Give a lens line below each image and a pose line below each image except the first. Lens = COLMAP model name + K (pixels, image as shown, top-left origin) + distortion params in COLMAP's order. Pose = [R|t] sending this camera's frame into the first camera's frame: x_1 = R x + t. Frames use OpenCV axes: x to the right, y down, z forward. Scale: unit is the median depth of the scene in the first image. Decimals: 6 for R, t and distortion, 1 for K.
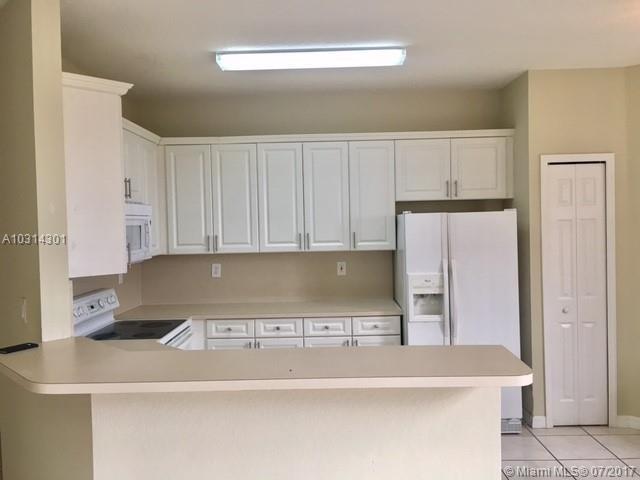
lens RADIAL K [[547.8, 0, 320.0], [0, 547.8, 240.0], [0, 0, 1]] dist [0.006015, -0.003614]
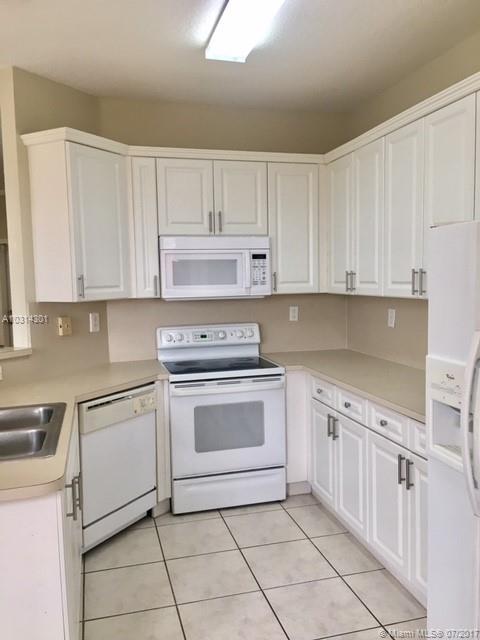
lens RADIAL K [[547.8, 0, 240.0], [0, 547.8, 320.0], [0, 0, 1]] dist [0.006015, -0.003614]
pose [[0.272710, 0.096195, -0.957275, 0.563985], [-0.018612, 0.995330, 0.094716, -0.011234], [0.961916, -0.008013, 0.273227, 0.700576]]
